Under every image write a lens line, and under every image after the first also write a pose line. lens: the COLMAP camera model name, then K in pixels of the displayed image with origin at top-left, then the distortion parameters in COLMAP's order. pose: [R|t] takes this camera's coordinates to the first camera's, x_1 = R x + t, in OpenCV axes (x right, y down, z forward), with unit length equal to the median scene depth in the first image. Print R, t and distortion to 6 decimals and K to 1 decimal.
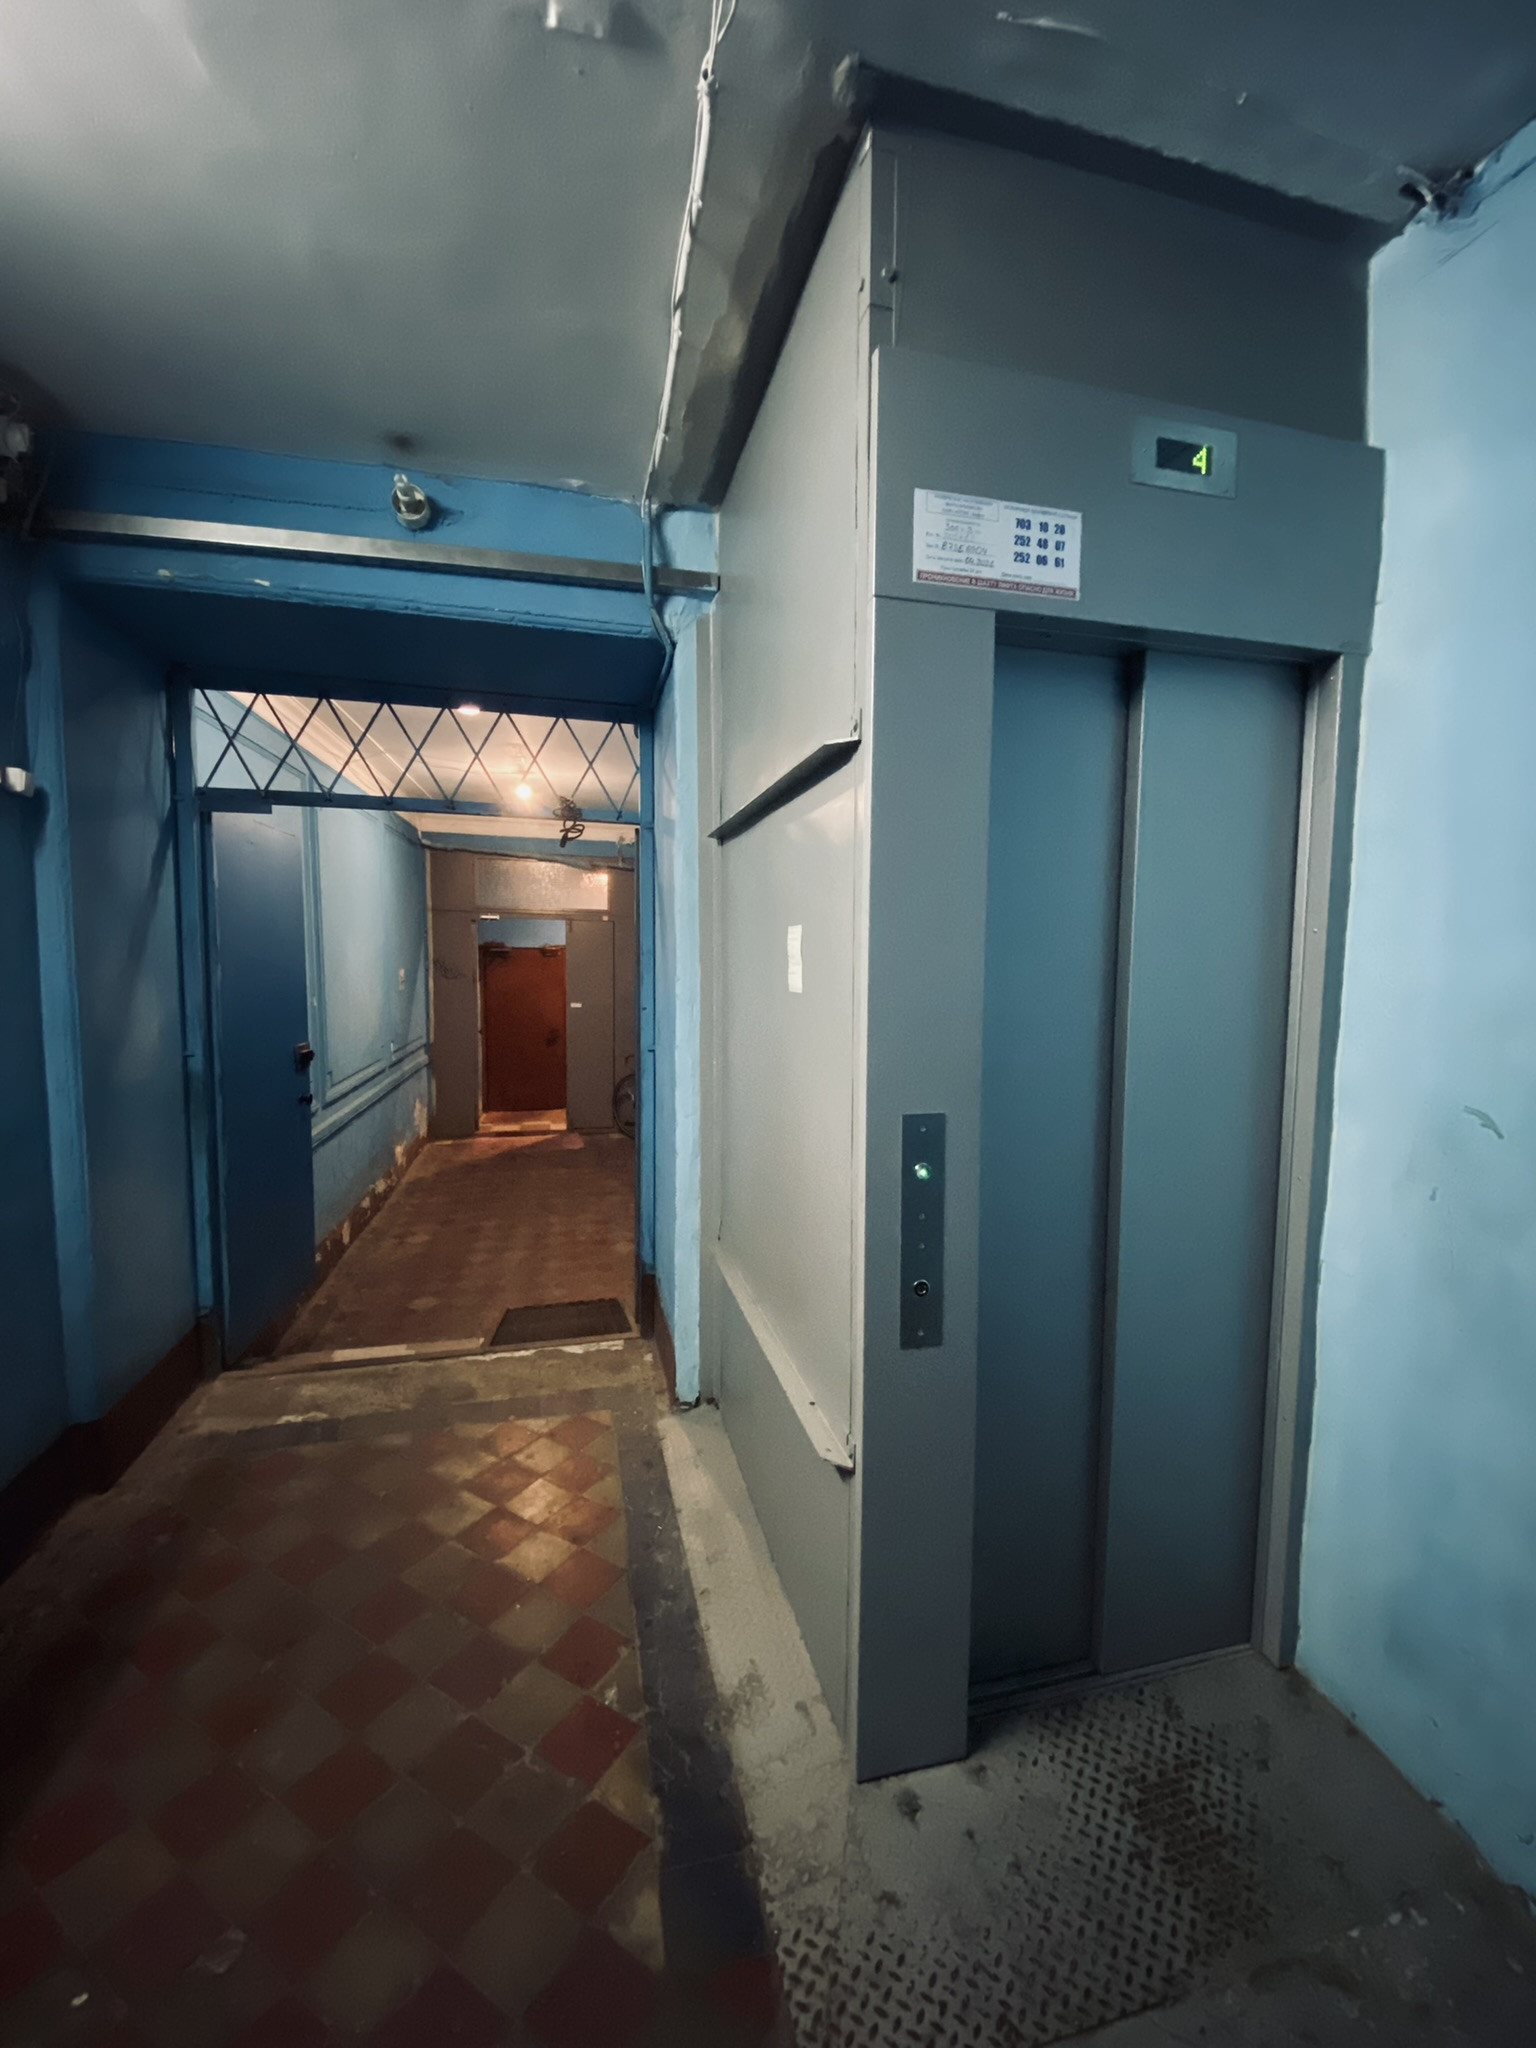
lens RADIAL K [[842.0, 0, 787.1], [0, 842.0, 1015.6], [0, 0, 1]] dist [-0.002719, -0.011166]
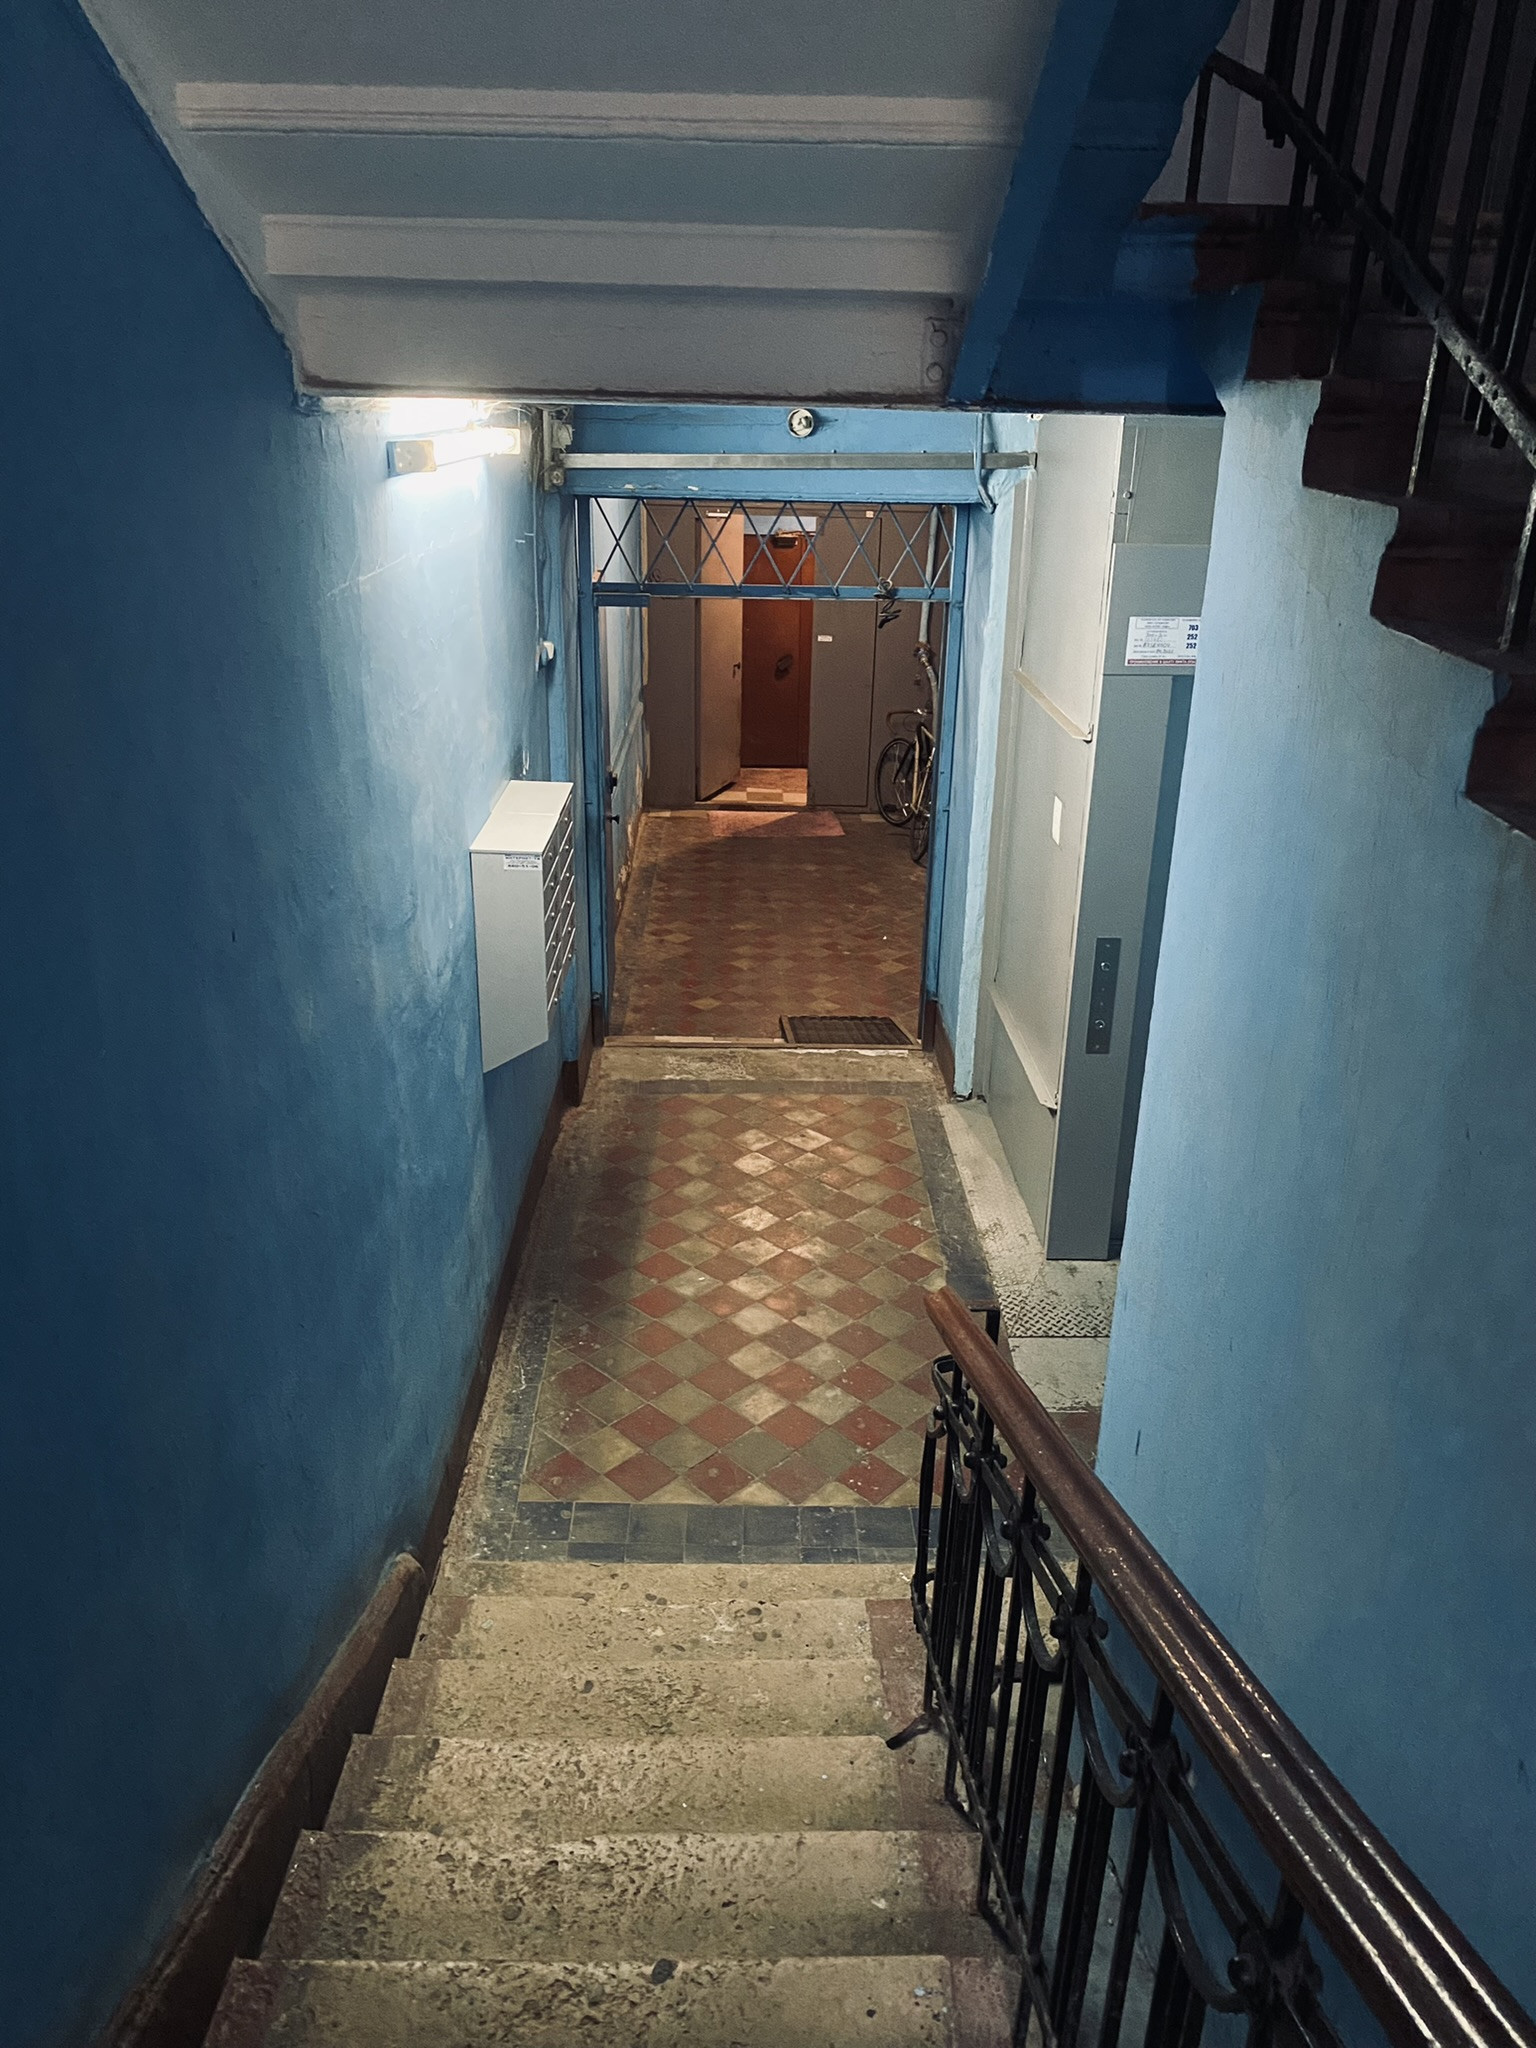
lens RADIAL K [[1553.6, 0, 764.0], [0, 1553.6, 1023.6], [0, 0, 1]] dist [0.022478, -0.017089]
pose [[0.970691, 0.099879, -0.218592, 0.101041], [-0.026979, 0.949088, 0.313852, -0.403435], [0.238811, -0.298756, 0.923967, -1.288170]]
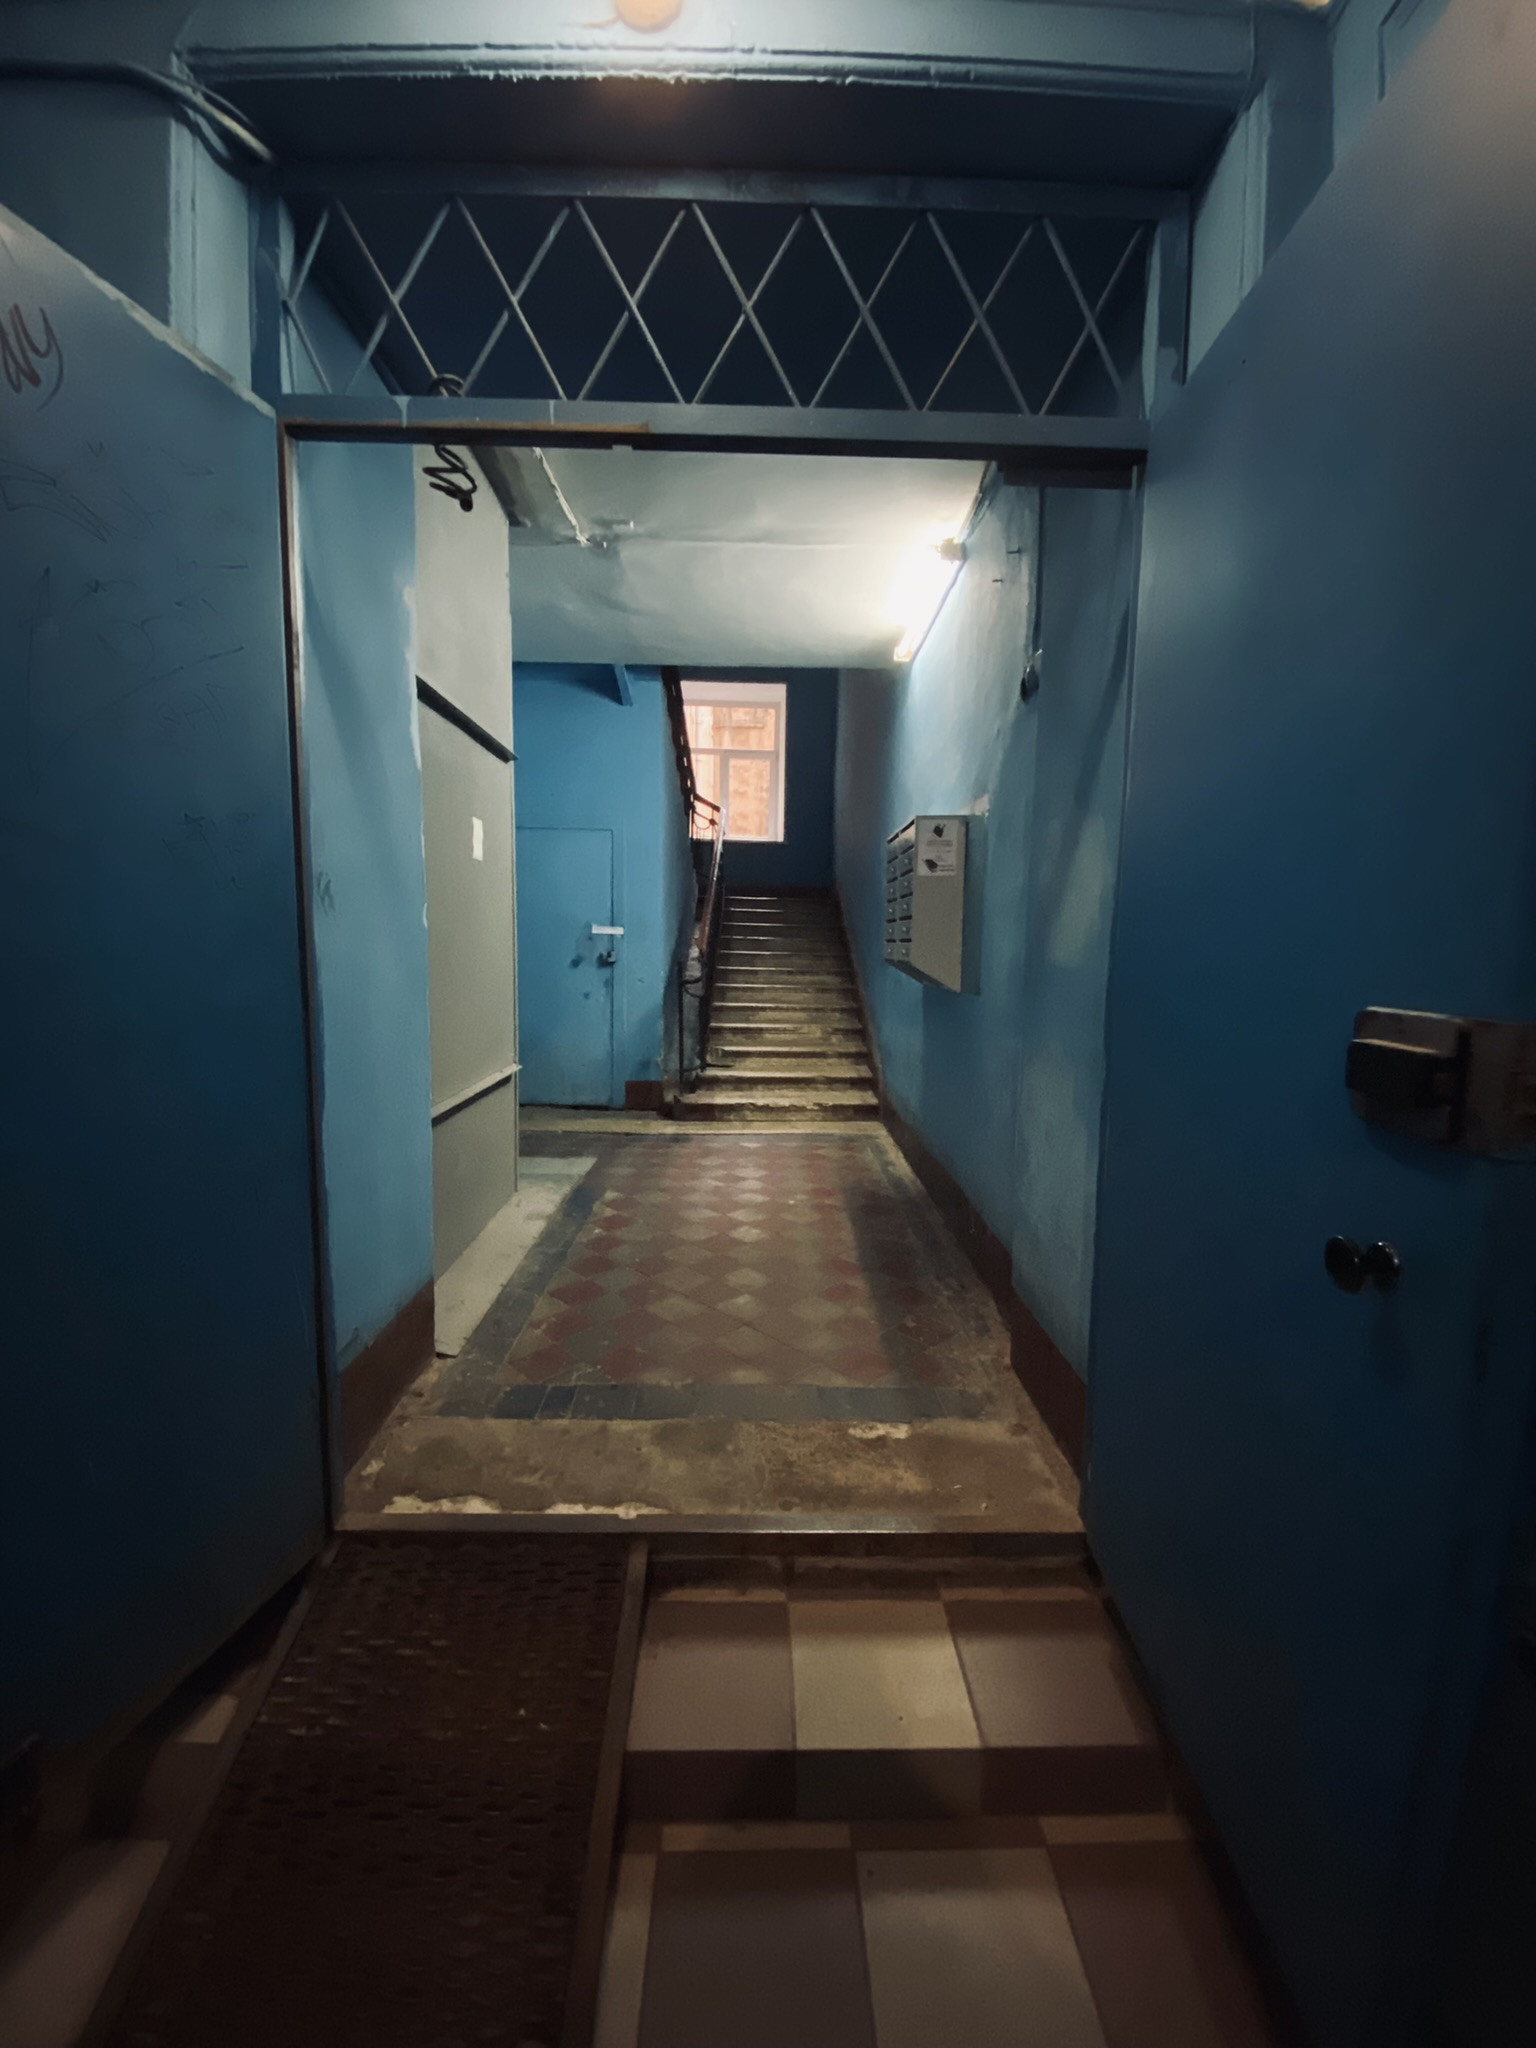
lens RADIAL K [[842.0, 0, 772.2], [0, 842.0, 1010.5], [0, 0, 1]] dist [-0.002719, -0.011166]
pose [[-0.971189, -0.046723, 0.233685, -0.647258], [-0.012025, 0.988951, 0.147752, 0.009341], [-0.238007, 0.140685, -0.961021, 1.691040]]
